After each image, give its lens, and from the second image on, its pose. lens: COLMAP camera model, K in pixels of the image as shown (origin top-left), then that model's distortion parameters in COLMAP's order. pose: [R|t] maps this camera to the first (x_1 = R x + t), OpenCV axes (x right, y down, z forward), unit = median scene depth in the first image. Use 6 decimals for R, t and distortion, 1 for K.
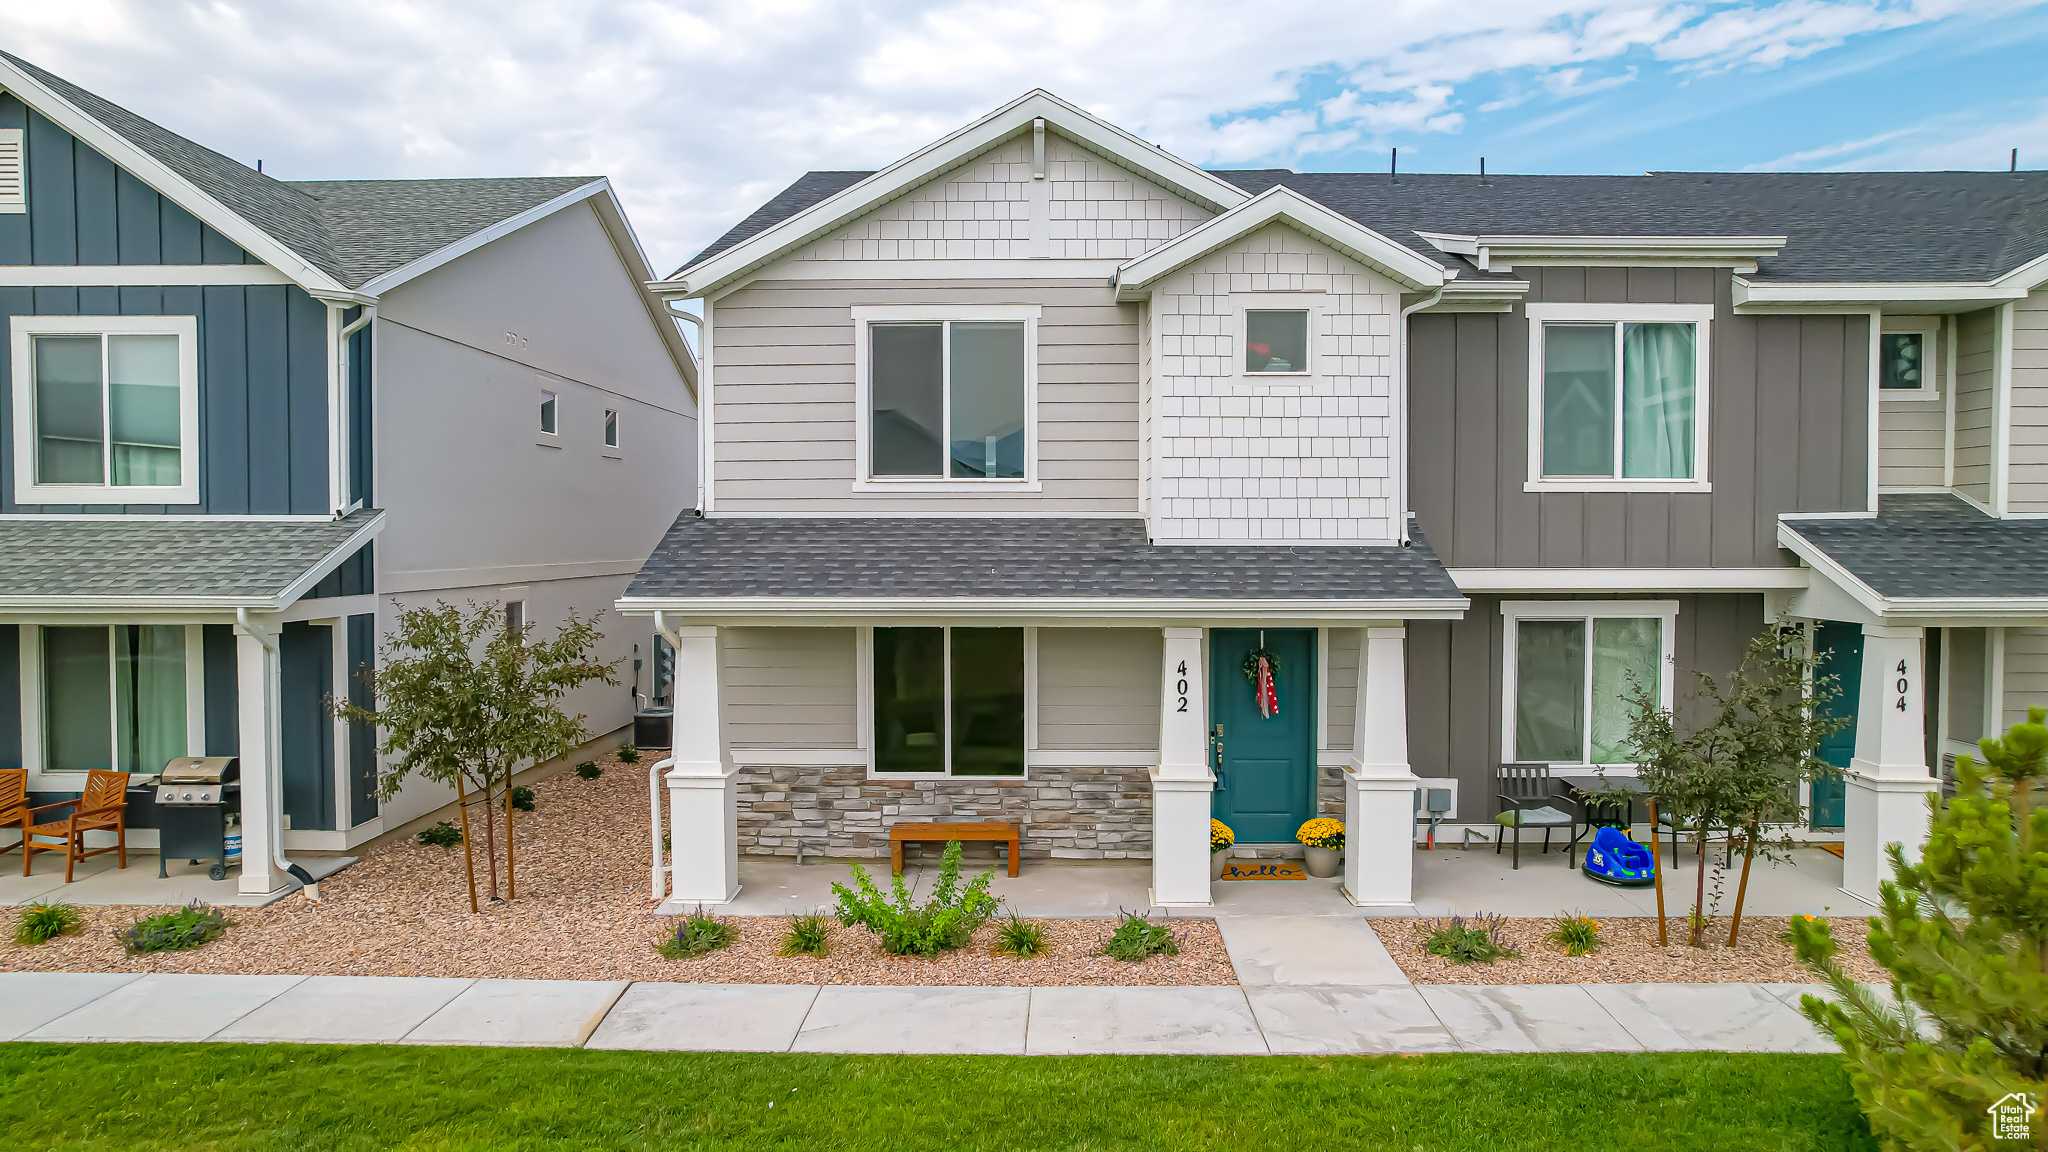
lens RADIAL K [[1320.7, 0, 1024.0], [0, 1320.7, 576.0], [0, 0, 1]] dist [-0.084537, 0.076683]
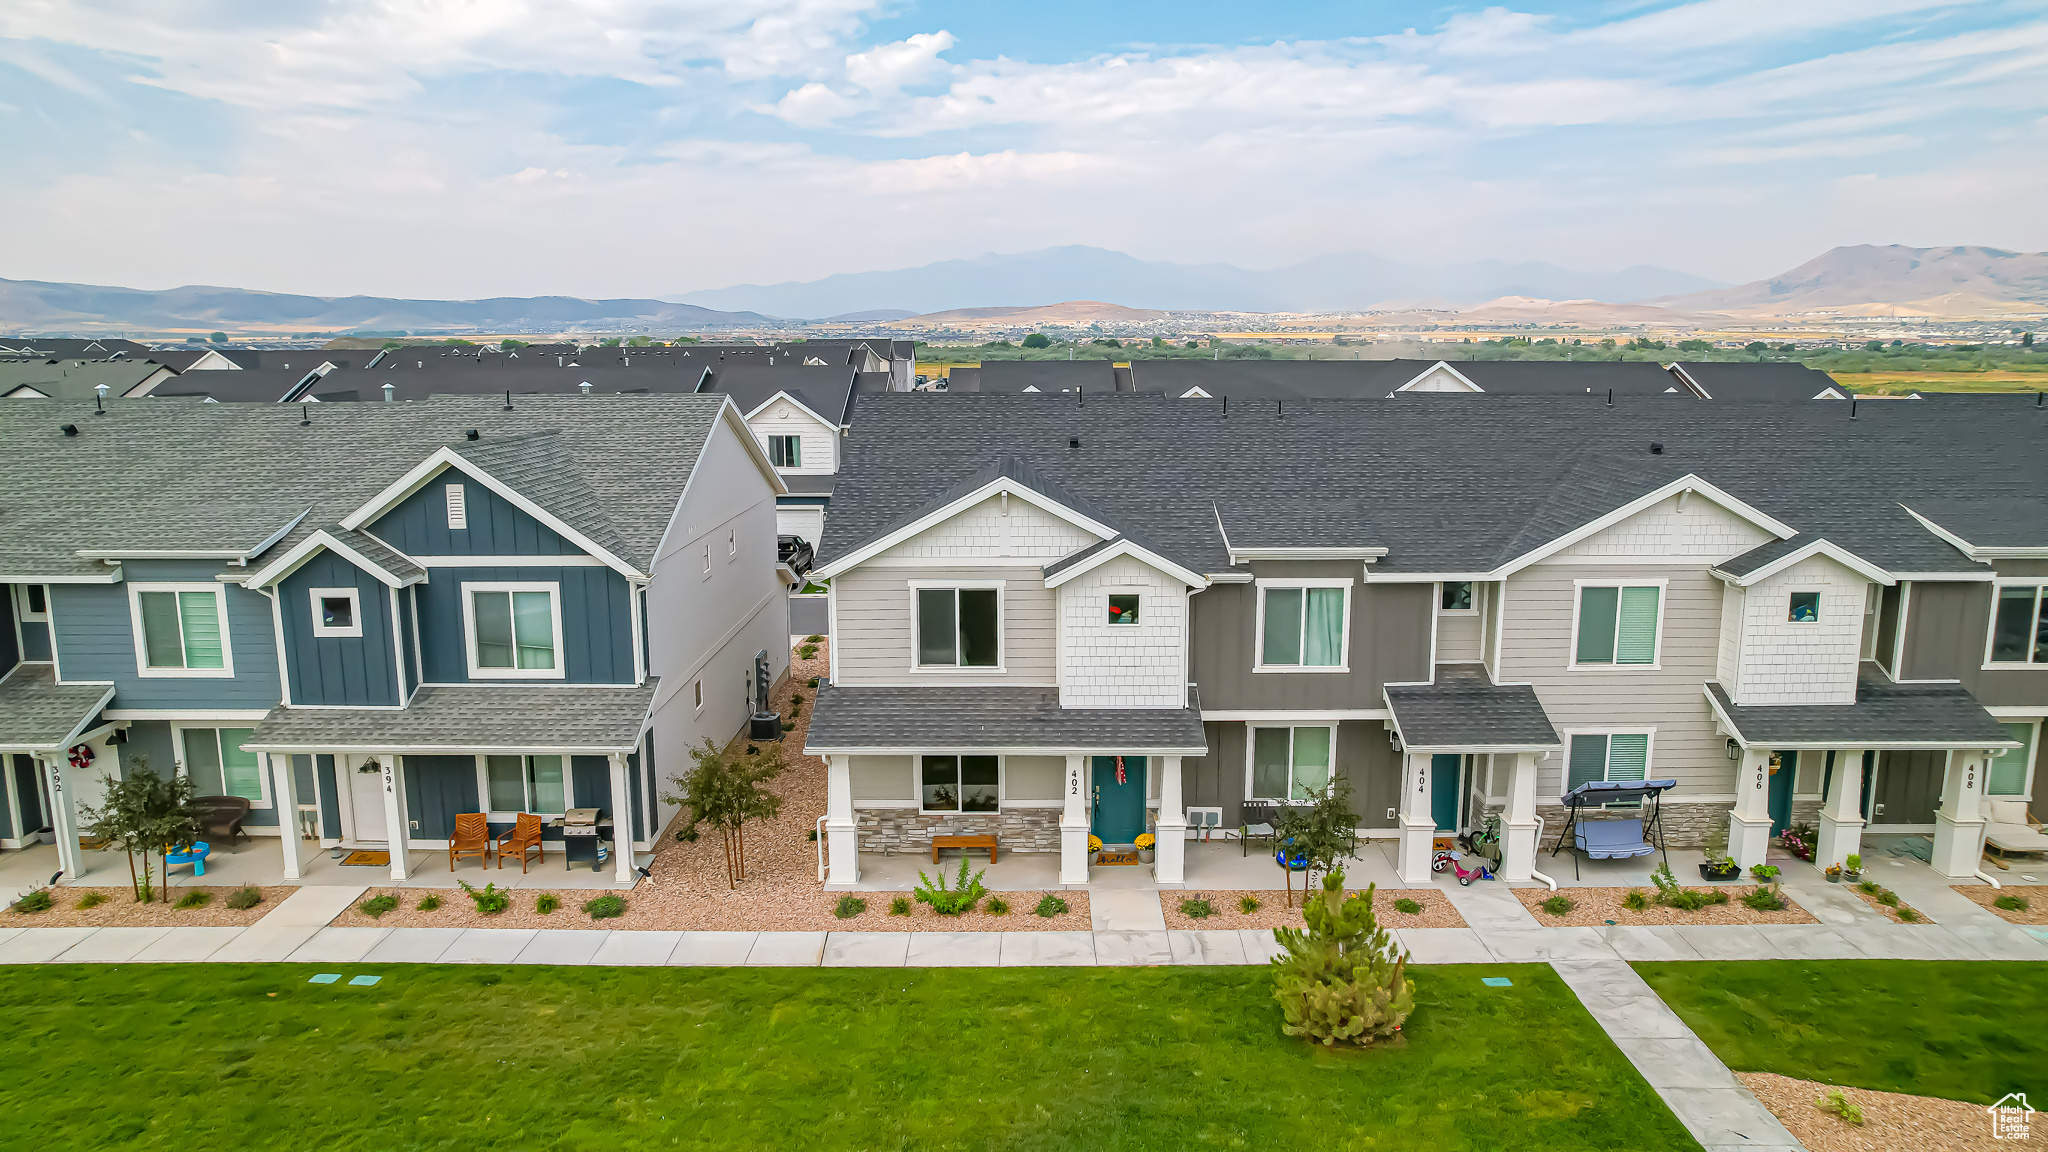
lens RADIAL K [[1320.7, 0, 1024.0], [0, 1320.7, 576.0], [0, 0, 1]] dist [-0.084537, 0.076683]
pose [[0.999822, -0.006278, 0.017806, 0.005485], [0.003652, 0.989598, 0.143813, -0.501467], [-0.018524, -0.143722, 0.989445, -0.941087]]
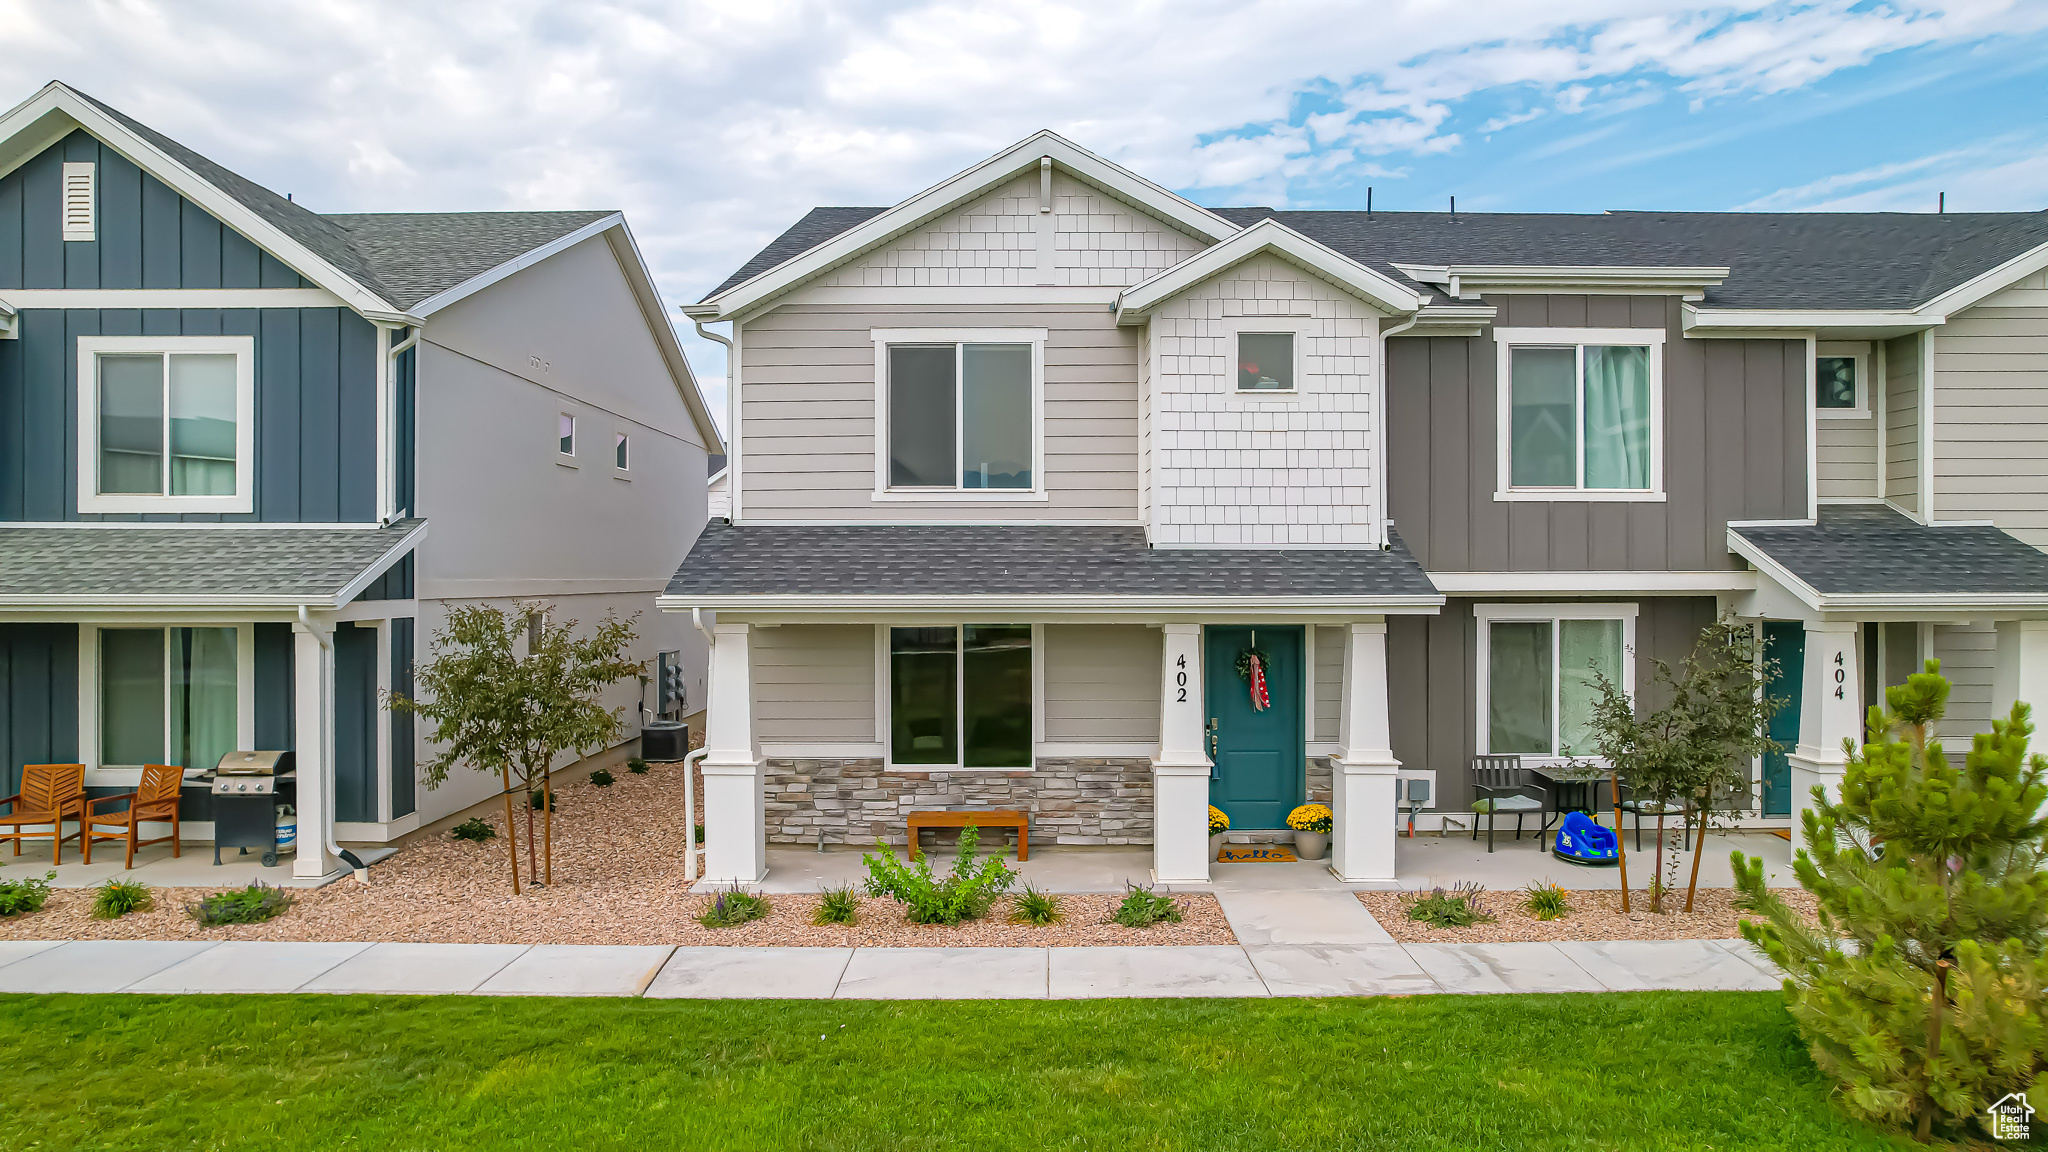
lens RADIAL K [[1320.7, 0, 1024.0], [0, 1320.7, 576.0], [0, 0, 1]] dist [-0.084537, 0.076683]
pose [[0.999812, -0.000648, 0.019394, -0.027860], [0.001232, 0.999546, -0.030094, 0.030066], [-0.019366, 0.030112, 0.999359, -0.074108]]
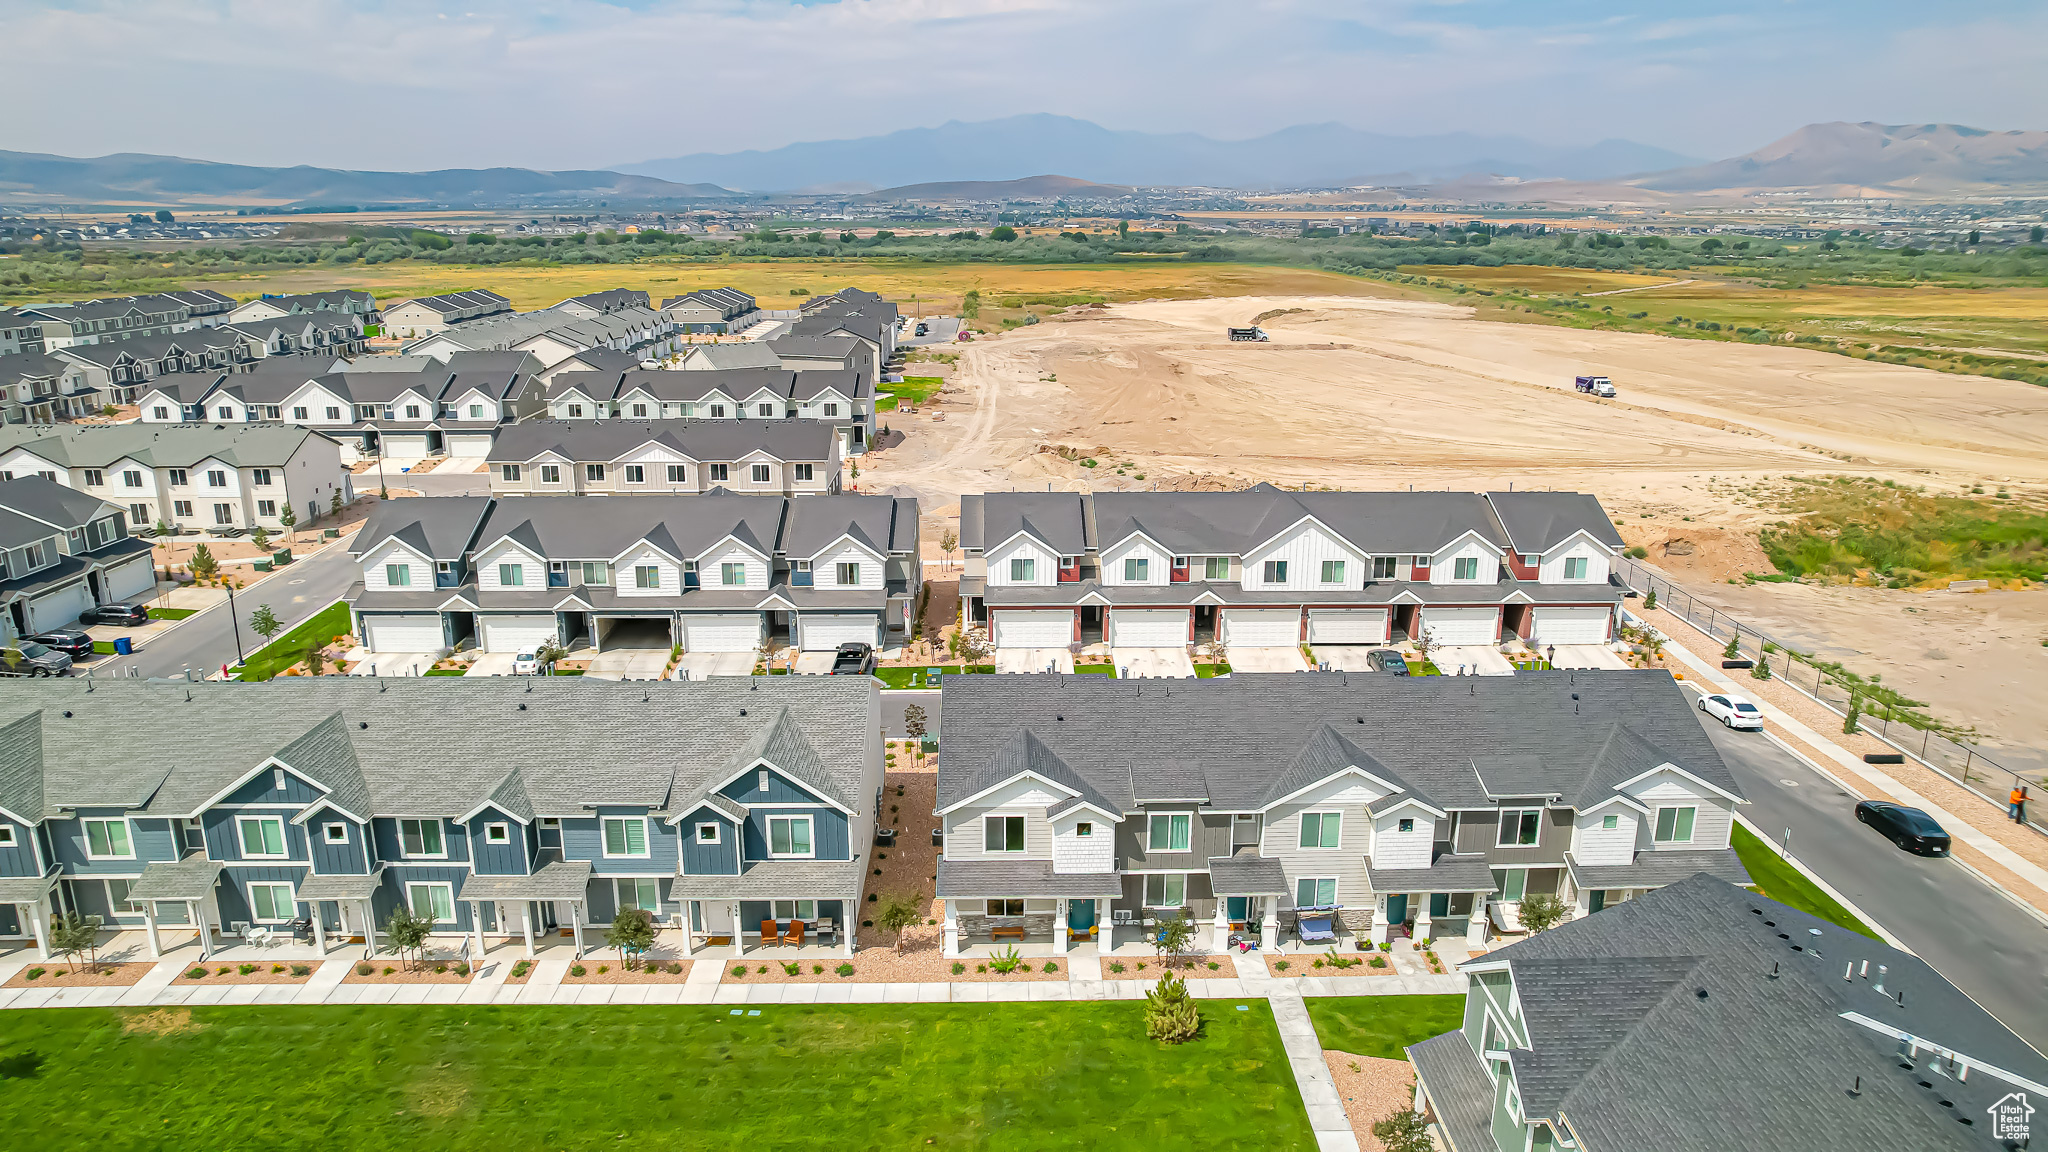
lens RADIAL K [[1320.7, 0, 1024.0], [0, 1320.7, 576.0], [0, 0, 1]] dist [-0.084537, 0.076683]
pose [[0.999023, -0.010102, 0.043031, -0.171383], [-0.000351, 0.971690, 0.236259, -1.920828], [-0.044200, -0.236043, 0.970737, -2.838219]]
